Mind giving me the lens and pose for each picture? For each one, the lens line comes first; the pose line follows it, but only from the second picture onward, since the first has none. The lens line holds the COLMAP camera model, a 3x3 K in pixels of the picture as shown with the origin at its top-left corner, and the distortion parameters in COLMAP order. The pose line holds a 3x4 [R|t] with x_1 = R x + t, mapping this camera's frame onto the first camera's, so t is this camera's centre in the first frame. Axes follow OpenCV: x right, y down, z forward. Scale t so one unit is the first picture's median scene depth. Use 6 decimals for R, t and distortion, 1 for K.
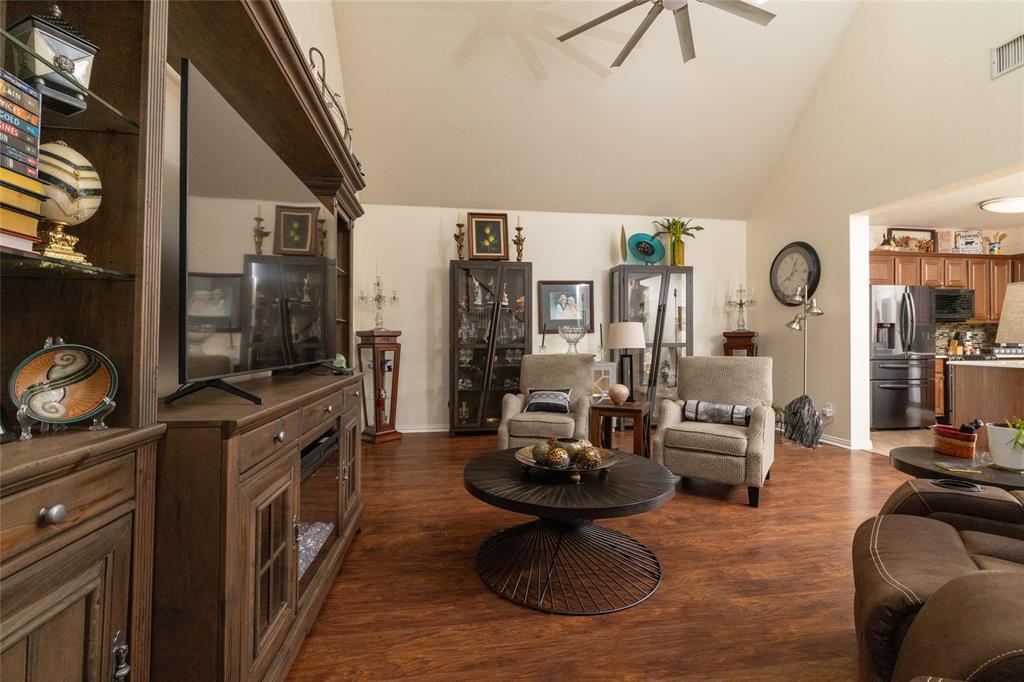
lens RADIAL K [[436.8, 0, 509.9], [0, 436.8, 339.6], [0, 0, 1]] dist [0.000323, 0.000566]
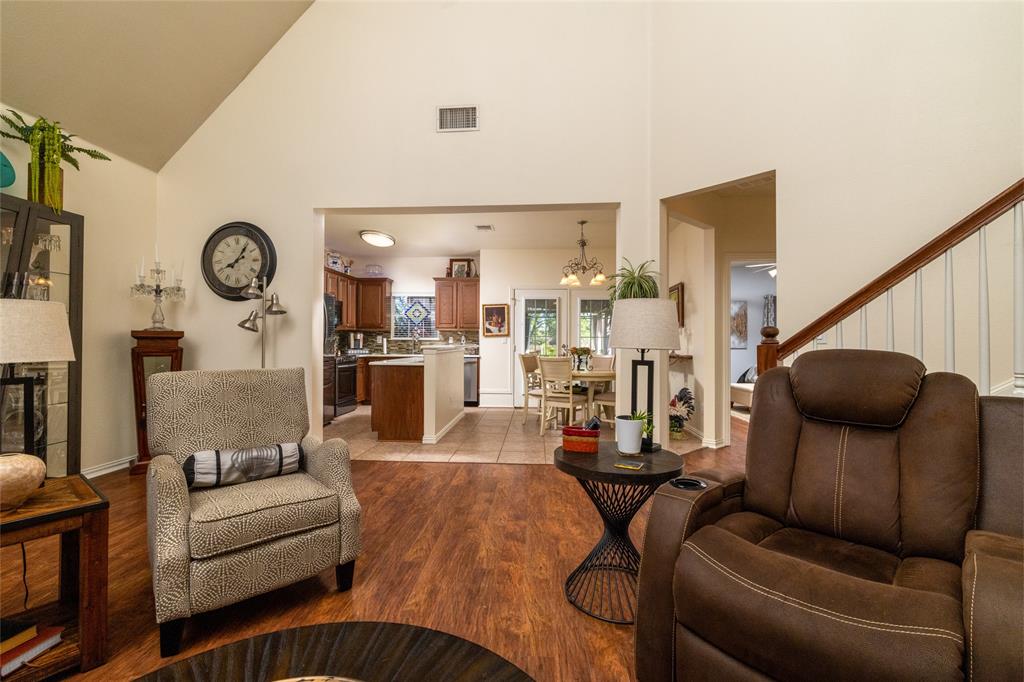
lens RADIAL K [[439.0, 0, 509.6], [0, 439.0, 339.3], [0, 0, 1]] dist [-0.002550, -0.000379]
pose [[0.211307, 0.011894, 0.977347, -0.029415], [-0.007396, 0.999917, -0.010569, -0.000866], [-0.977392, -0.004995, 0.211377, 0.311983]]
